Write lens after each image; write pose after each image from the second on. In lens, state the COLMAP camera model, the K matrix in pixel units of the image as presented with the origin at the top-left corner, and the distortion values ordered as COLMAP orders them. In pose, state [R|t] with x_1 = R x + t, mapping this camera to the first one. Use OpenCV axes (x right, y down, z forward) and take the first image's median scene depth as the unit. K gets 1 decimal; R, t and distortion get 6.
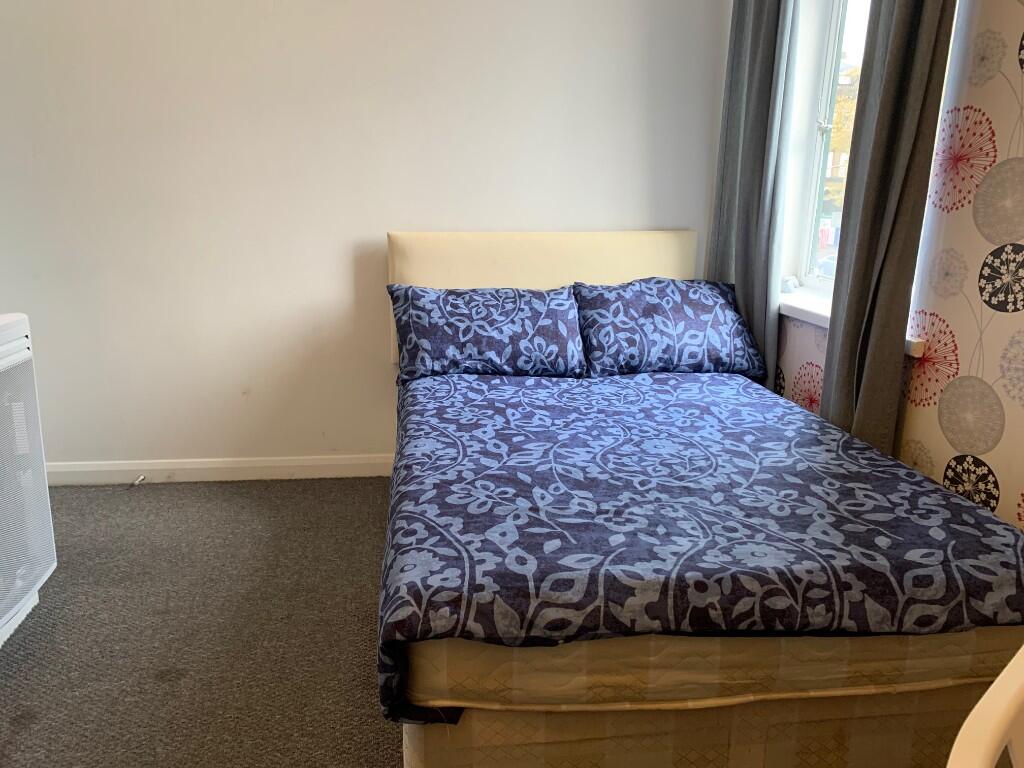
lens RADIAL K [[782.1, 0, 491.3], [0, 782.1, 375.6], [0, 0, 1]] dist [0.034433, -0.041197]
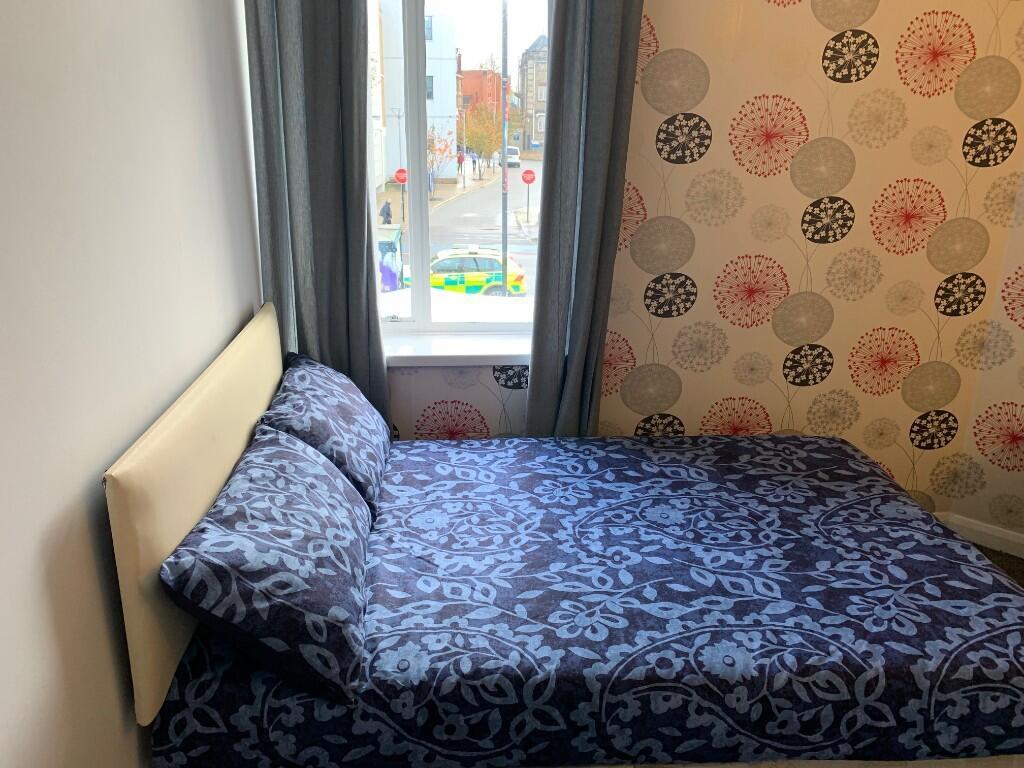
lens RADIAL K [[782.1, 0, 502.2], [0, 782.1, 384.7], [0, 0, 1]] dist [0.034433, -0.041197]
pose [[0.046765, -0.334002, 0.941412, -0.538681], [0.219335, 0.922876, 0.316530, -0.334525], [-0.974528, 0.191682, 0.116417, 0.769125]]
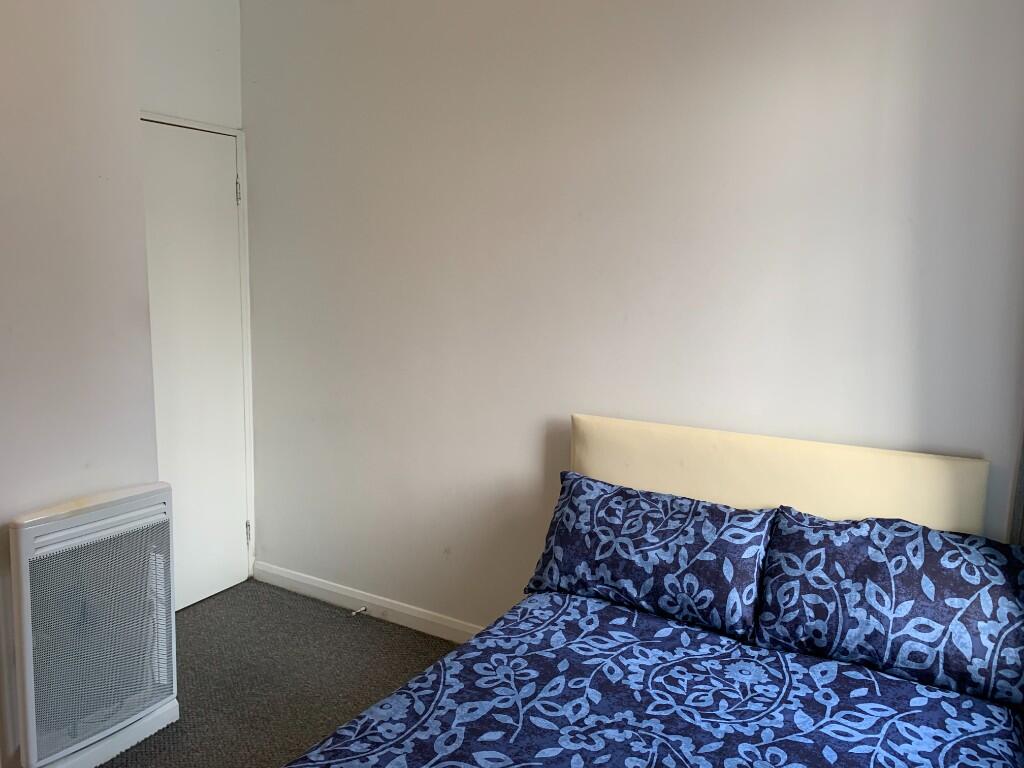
lens RADIAL K [[782.1, 0, 501.1], [0, 782.1, 380.9], [0, 0, 1]] dist [0.034433, -0.041197]
pose [[0.798795, 0.092331, -0.594476, 0.353428], [-0.146938, 0.988168, -0.043963, -0.176563], [0.583383, 0.122468, 0.802911, 0.237031]]
